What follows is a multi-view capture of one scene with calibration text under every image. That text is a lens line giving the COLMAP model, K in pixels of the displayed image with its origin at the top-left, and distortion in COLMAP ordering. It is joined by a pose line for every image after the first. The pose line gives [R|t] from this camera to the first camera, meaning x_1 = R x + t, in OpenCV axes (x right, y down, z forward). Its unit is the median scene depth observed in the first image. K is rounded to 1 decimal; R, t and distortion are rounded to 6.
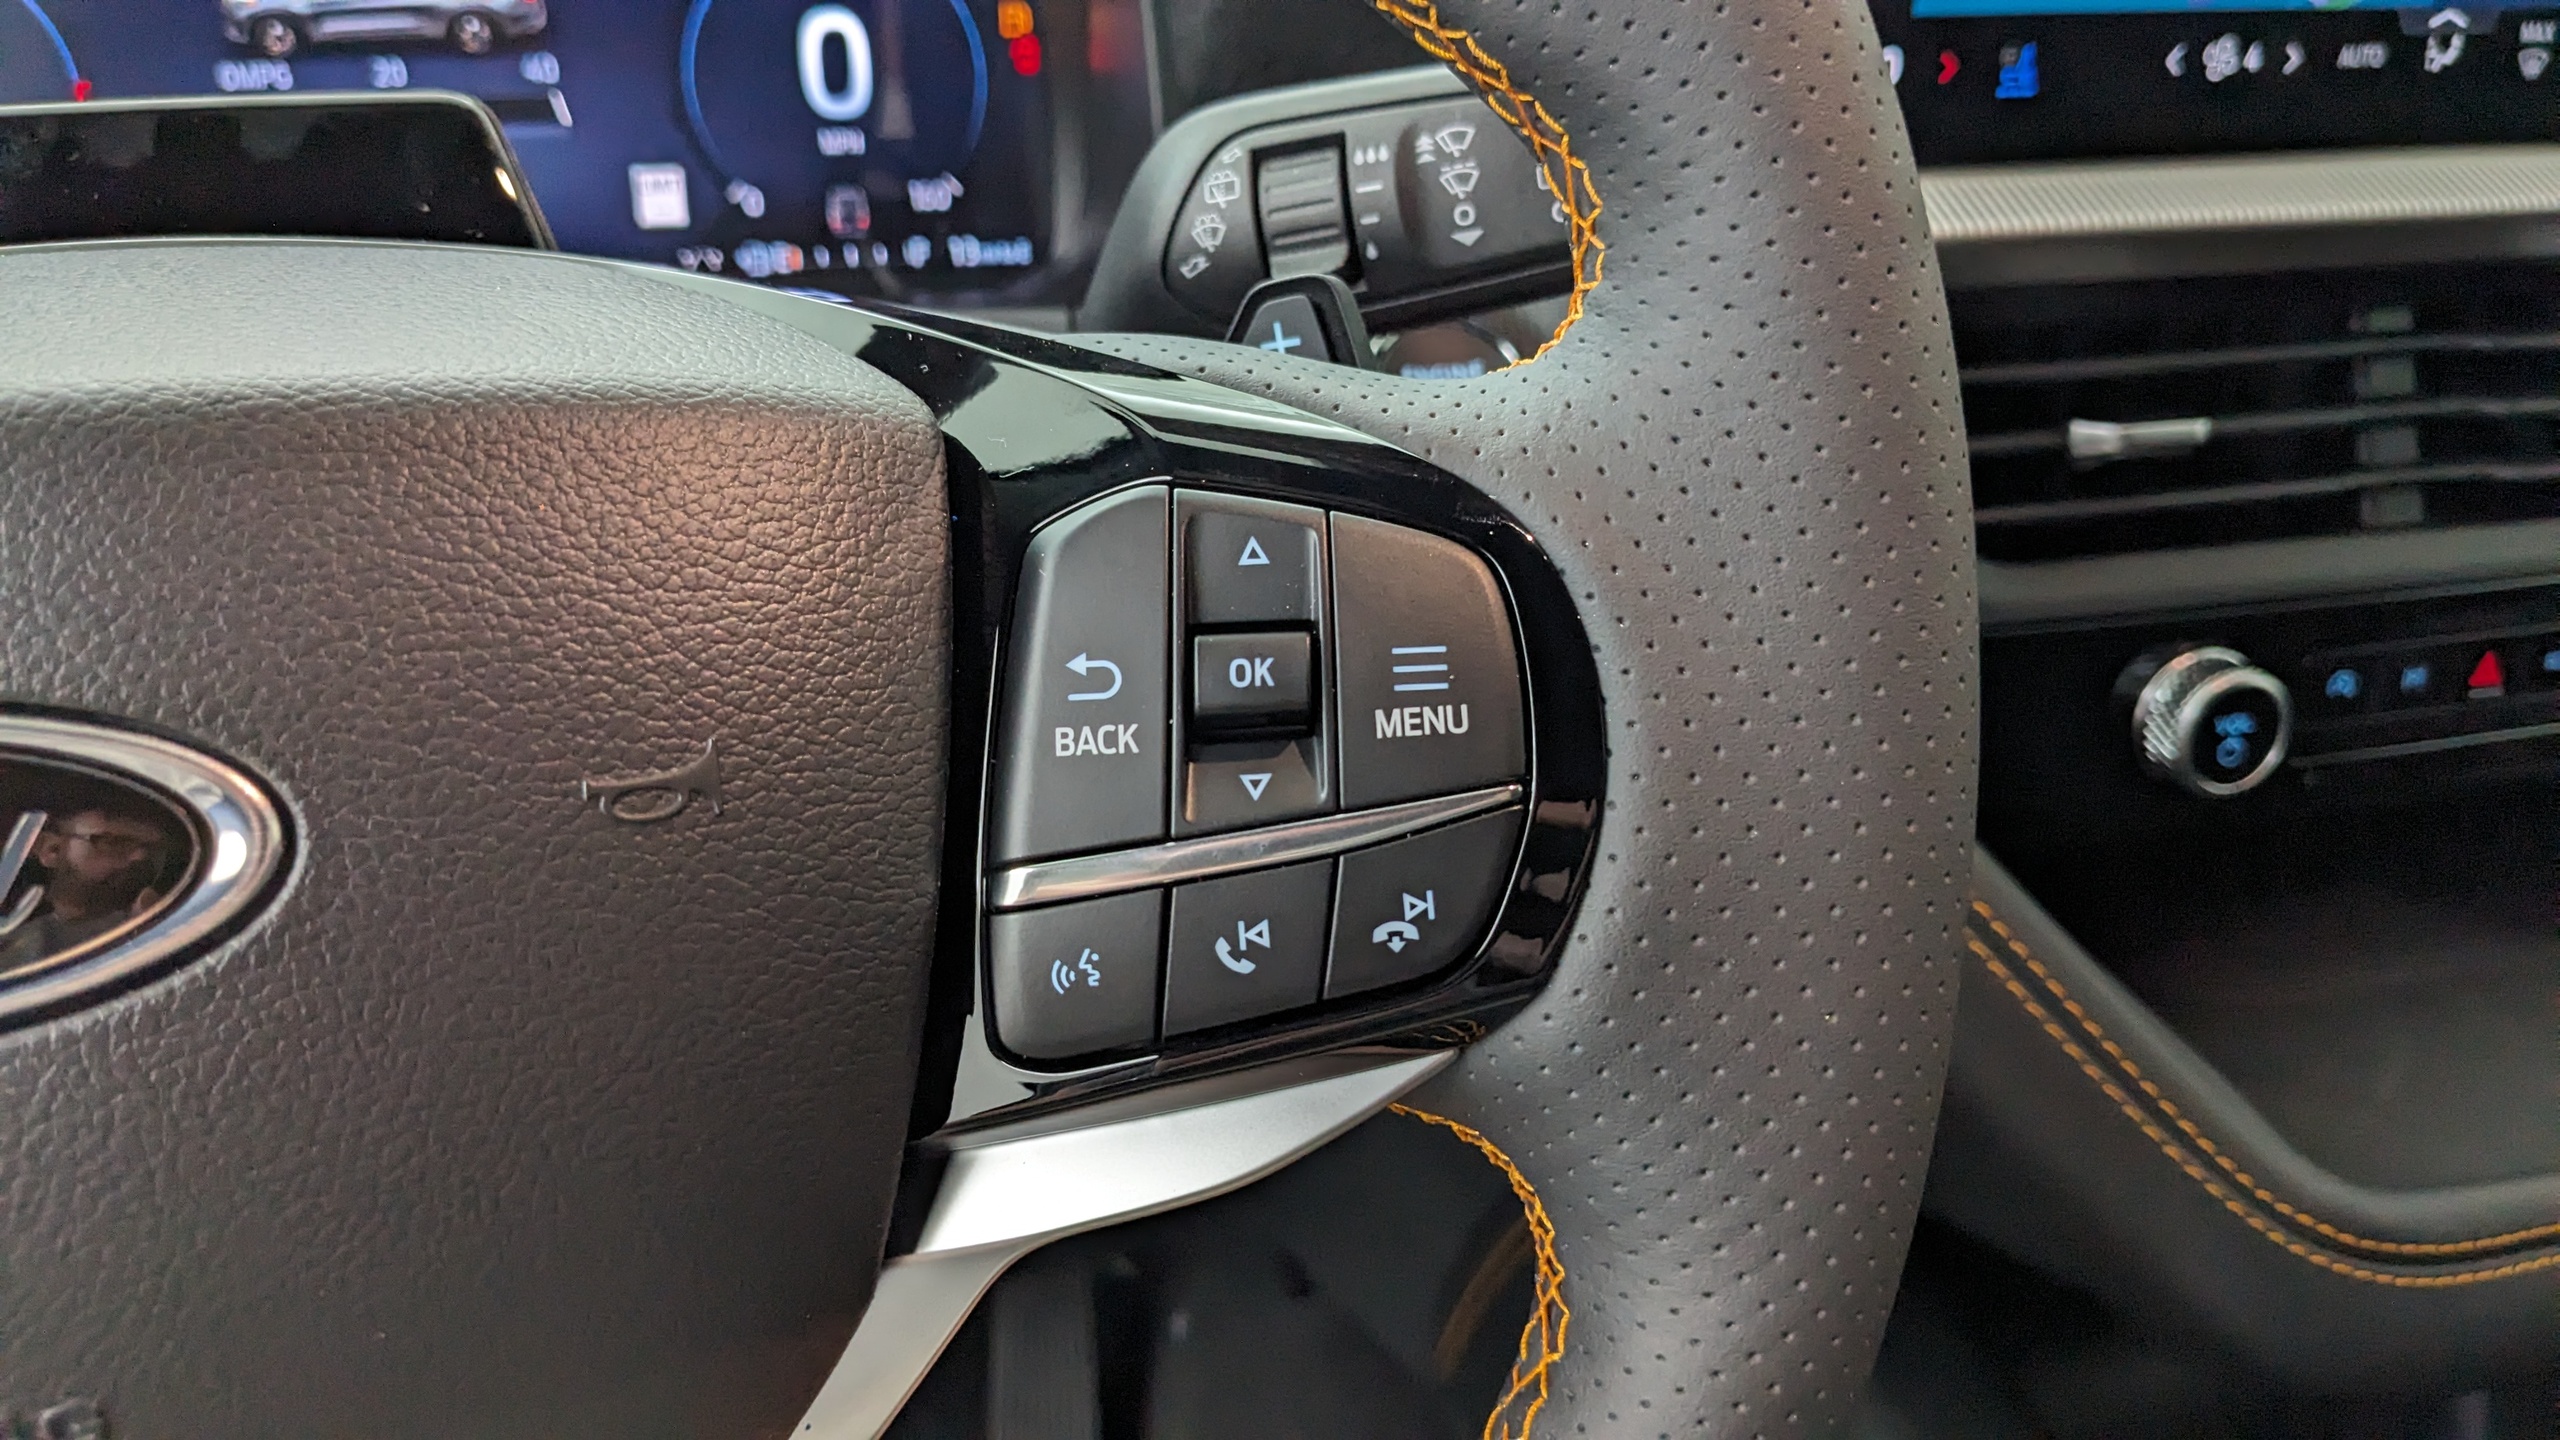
lens RADIAL K [[1989.4, 0, 1262.1], [0, 1989.4, 724.5], [0, 0, 1]] dist [0.033540, -0.105638]
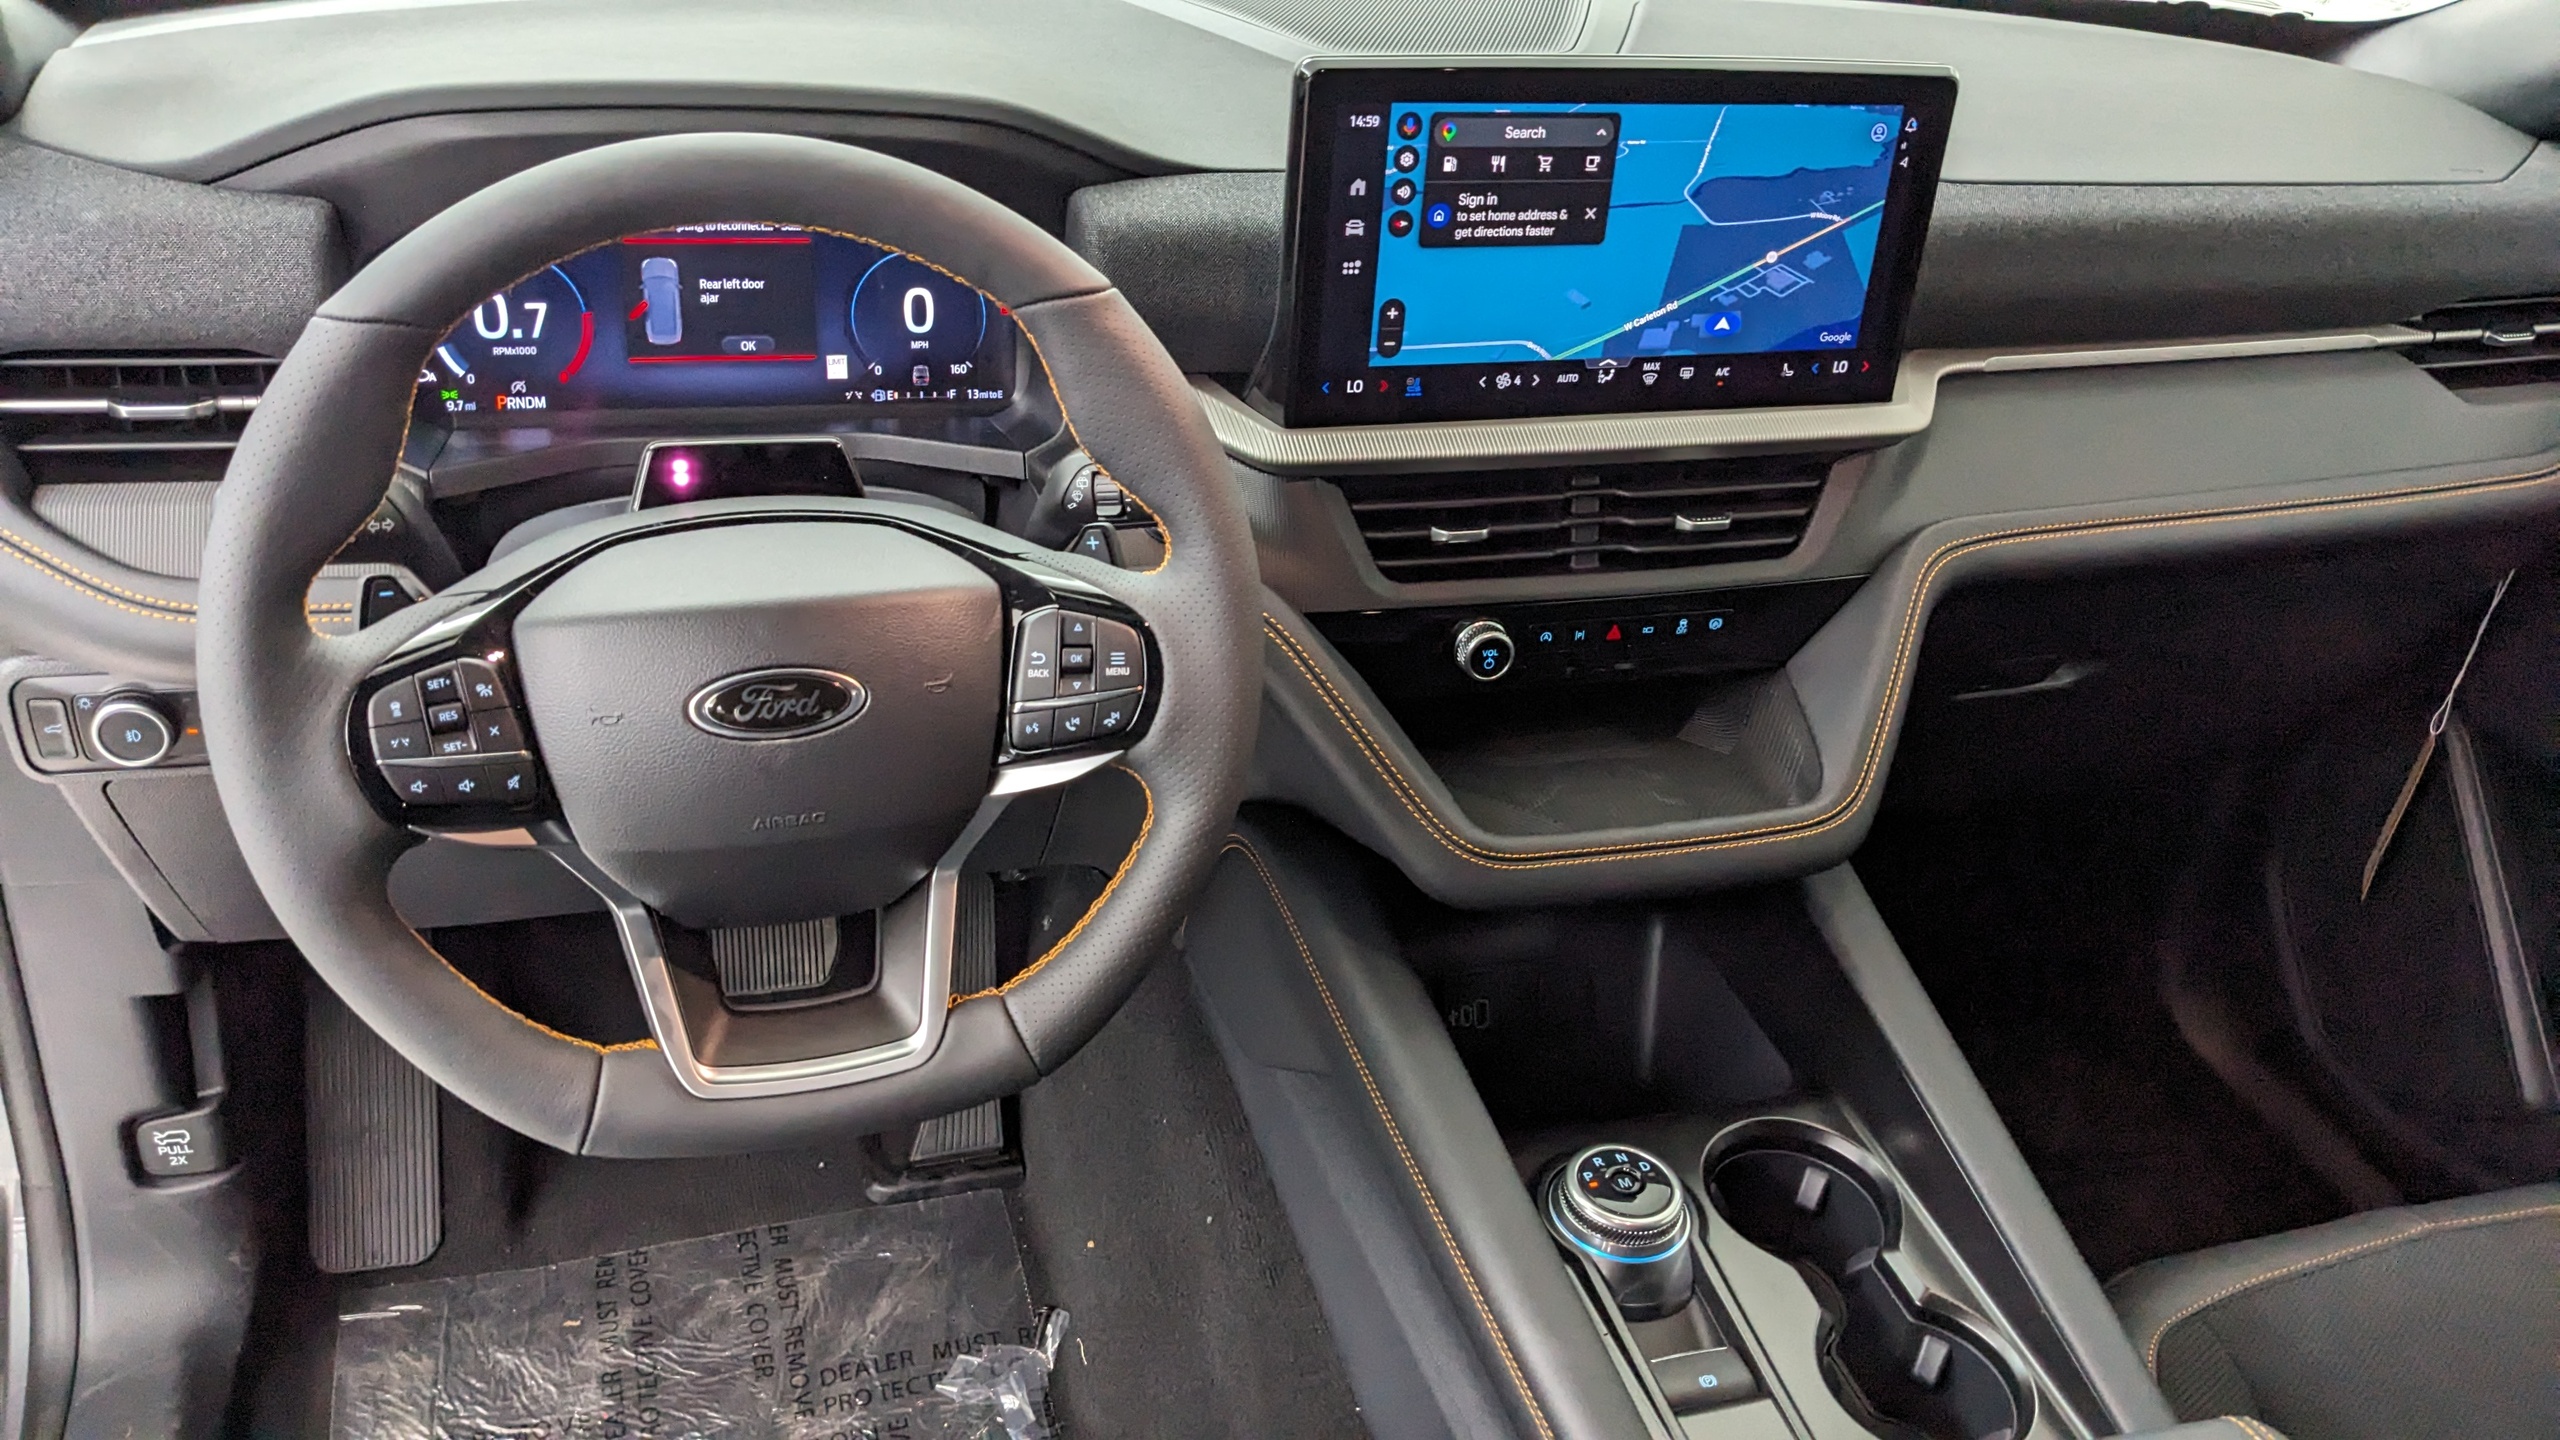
lens RADIAL K [[1989.4, 0, 1262.1], [0, 1989.4, 724.5], [0, 0, 1]] dist [0.033540, -0.105638]
pose [[0.997353, 0.047926, 0.054677, 0.108352], [-0.053662, 0.992615, 0.108789, -0.243966], [-0.049060, -0.111435, 0.992560, -2.136896]]
